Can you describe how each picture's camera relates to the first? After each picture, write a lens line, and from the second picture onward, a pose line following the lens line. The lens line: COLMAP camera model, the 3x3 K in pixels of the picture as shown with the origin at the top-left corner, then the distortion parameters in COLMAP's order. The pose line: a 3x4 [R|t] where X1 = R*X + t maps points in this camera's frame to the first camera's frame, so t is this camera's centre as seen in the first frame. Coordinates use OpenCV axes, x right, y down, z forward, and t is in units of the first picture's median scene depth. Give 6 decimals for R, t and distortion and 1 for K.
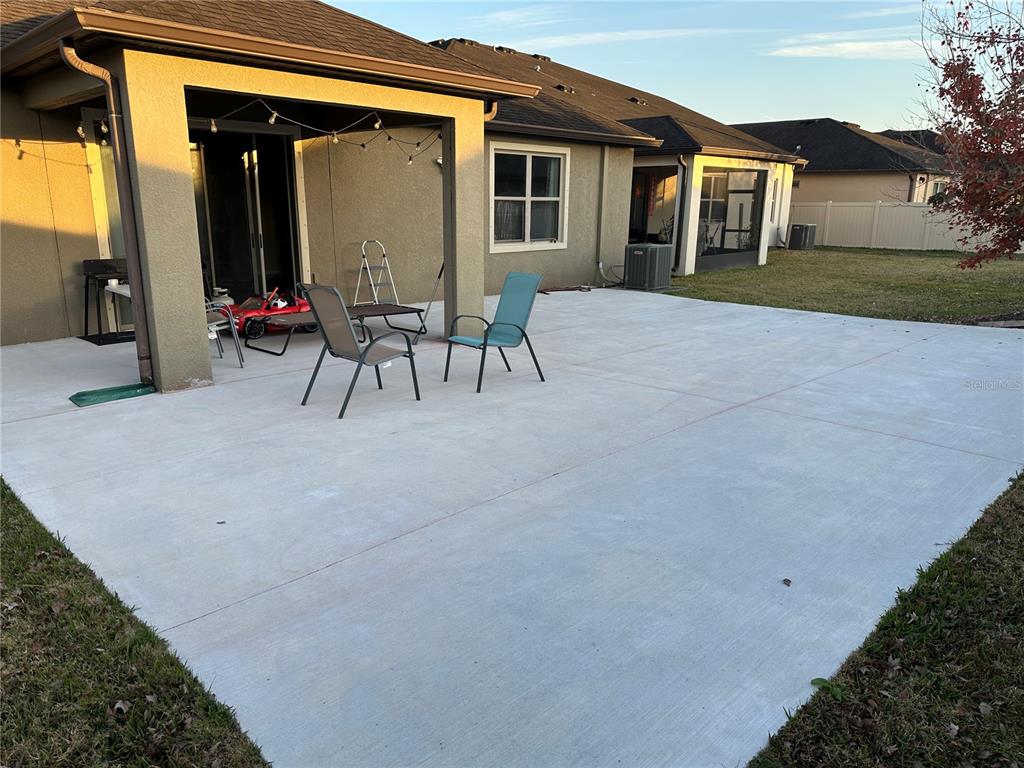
lens RADIAL K [[719.4, 0, 511.9], [0, 719.4, 386.1], [0, 0, 1]] dist [0.001614, -0.001135]
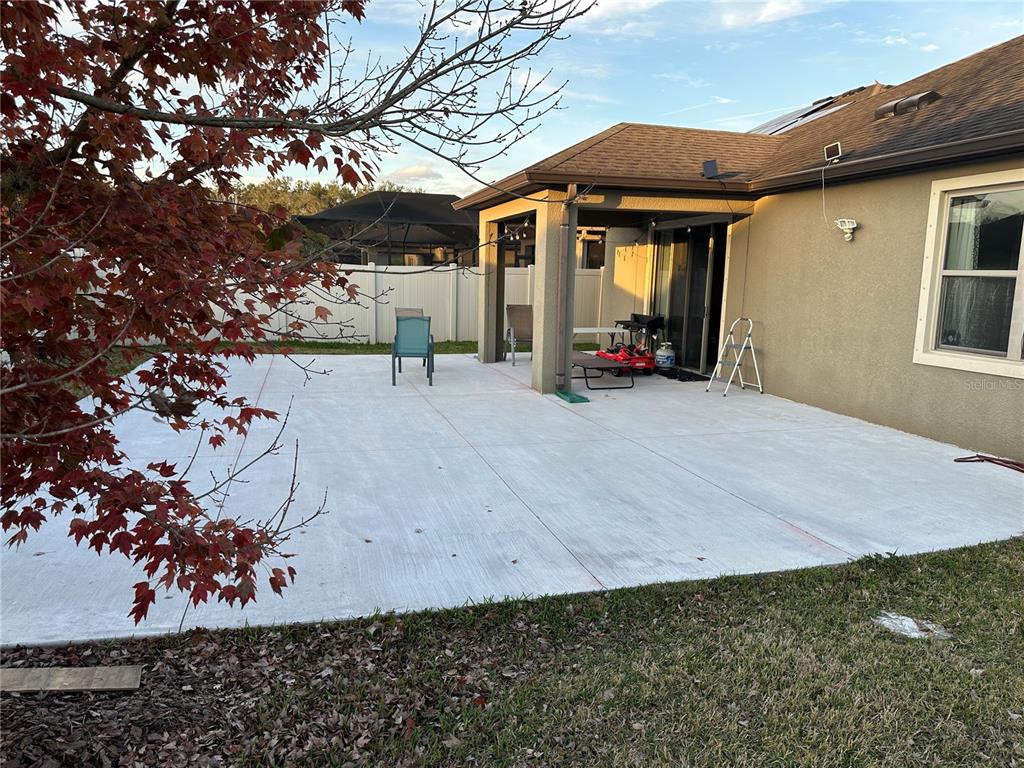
lens RADIAL K [[719.4, 0, 511.8], [0, 719.4, 384.5], [0, 0, 1]] dist [0.001614, -0.001135]
pose [[-0.485217, 0.101976, -0.868427, 0.767335], [-0.249360, 0.935795, 0.249212, -0.274894], [0.838083, 0.337473, -0.428635, 1.154944]]
